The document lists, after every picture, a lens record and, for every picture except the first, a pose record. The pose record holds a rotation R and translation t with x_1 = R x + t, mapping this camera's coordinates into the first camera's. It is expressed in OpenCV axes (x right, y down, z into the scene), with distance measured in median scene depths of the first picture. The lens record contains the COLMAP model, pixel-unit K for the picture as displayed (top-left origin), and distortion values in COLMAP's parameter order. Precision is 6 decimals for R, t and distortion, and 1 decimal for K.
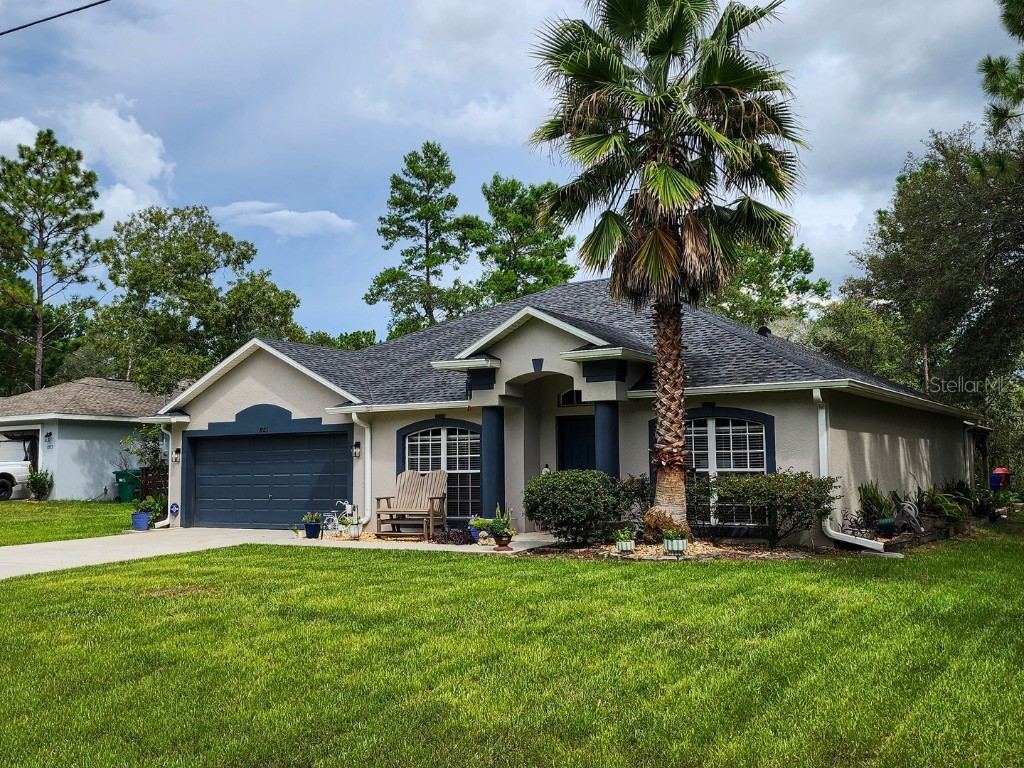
lens RADIAL K [[1022.2, 0, 511.6], [0, 1022.2, 395.3], [0, 0, 1]] dist [0.184820, -0.391590]
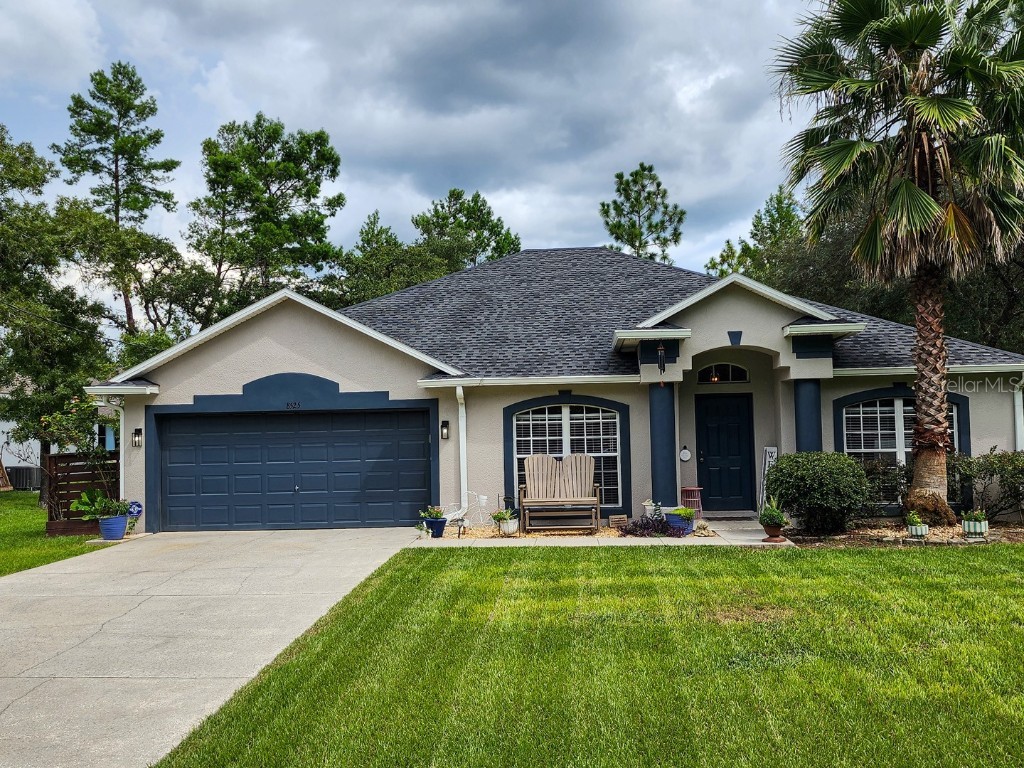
lens RADIAL K [[1020.4, 0, 522.9], [0, 1020.4, 401.2], [0, 0, 1]] dist [0.130611, -0.190181]
pose [[0.878529, 0.009748, 0.477589, -0.508229], [-0.023112, 0.999488, 0.022115, 0.009711], [-0.477129, -0.030467, 0.878305, 0.246423]]
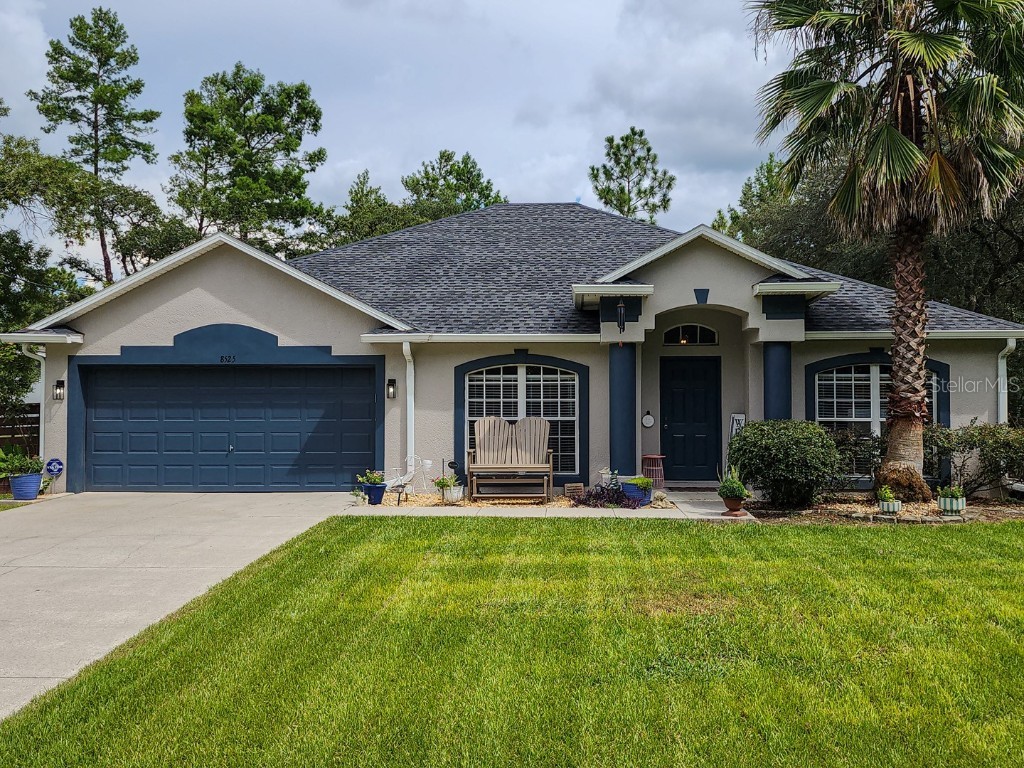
lens RADIAL K [[990.8, 0, 533.7], [0, 990.8, 385.4], [0, 0, 1]] dist [0.130187, -0.157723]
pose [[0.873127, 0.019380, 0.487107, -0.437760], [-0.044240, 0.998236, 0.039584, 0.015825], [-0.485481, -0.056111, 0.872445, 0.297390]]
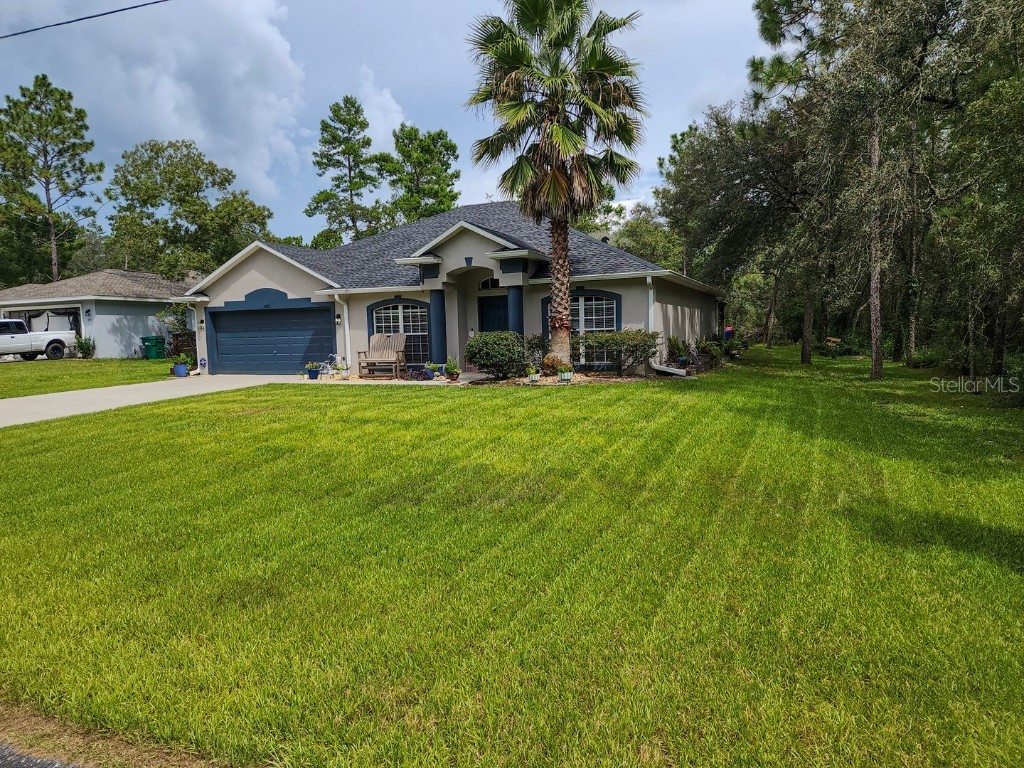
lens RADIAL K [[695.1, 0, 515.1], [0, 695.1, 391.0], [0, 0, 1]] dist [0.093364, -0.090212]
pose [[0.985781, -0.028902, 0.165534, -0.072254], [0.003504, 0.988419, 0.151710, 0.002833], [-0.168001, -0.148973, 0.974465, -0.033080]]
